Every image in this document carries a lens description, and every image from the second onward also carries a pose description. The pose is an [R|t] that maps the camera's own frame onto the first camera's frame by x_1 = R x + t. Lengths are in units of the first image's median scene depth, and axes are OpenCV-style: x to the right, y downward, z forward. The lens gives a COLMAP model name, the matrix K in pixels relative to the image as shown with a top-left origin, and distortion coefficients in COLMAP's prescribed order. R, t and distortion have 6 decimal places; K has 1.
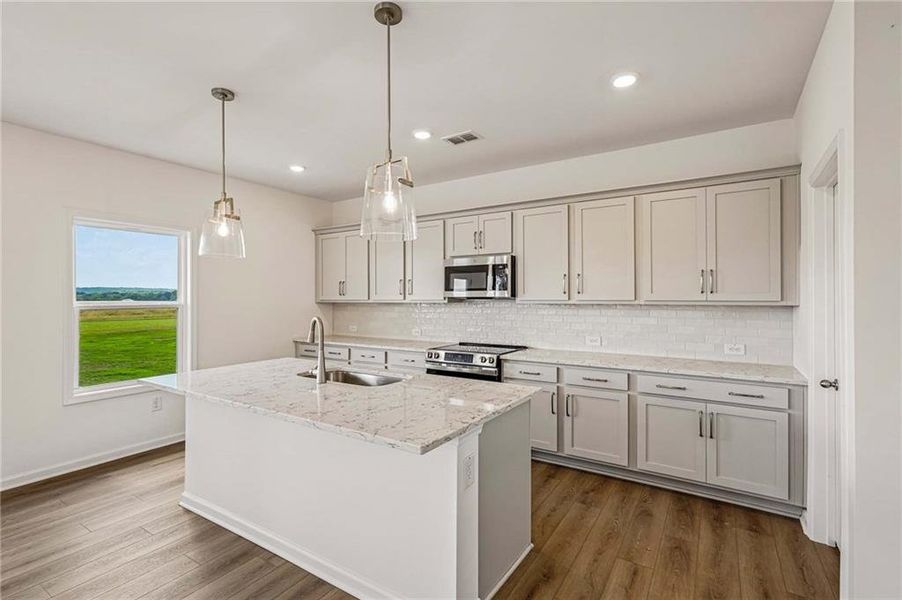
lens RADIAL K [[419.3, 0, 435.0], [0, 419.3, 296.3], [0, 0, 1]] dist [0.006125, -0.001845]
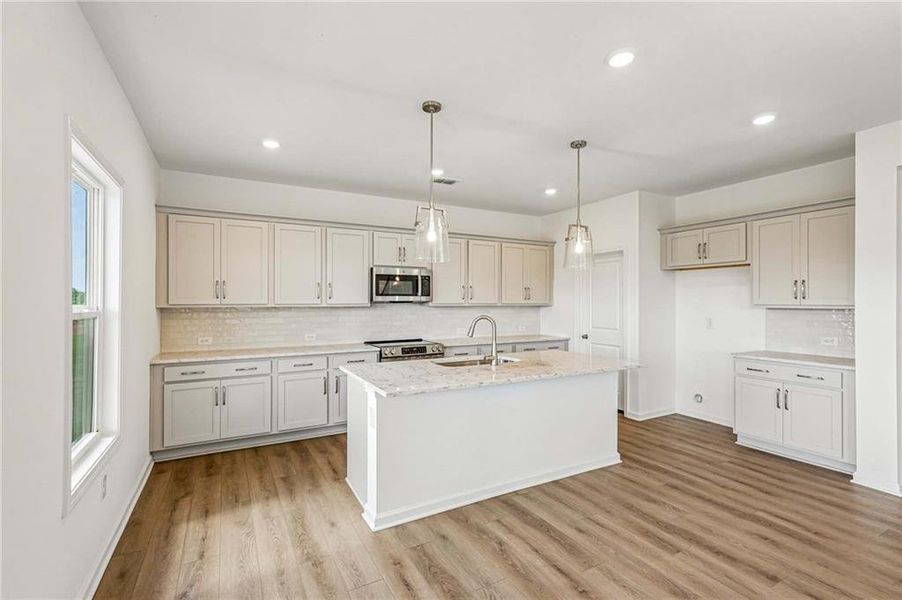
lens RADIAL K [[419.3, 0, 459.0], [0, 419.3, 301.0], [0, 0, 1]] dist [0.006125, -0.001845]
pose [[0.455827, 0.004519, 0.890057, -0.969431], [-0.004622, 0.999986, -0.002710, 0.004334], [-0.890056, -0.002879, 0.455841, 0.318939]]
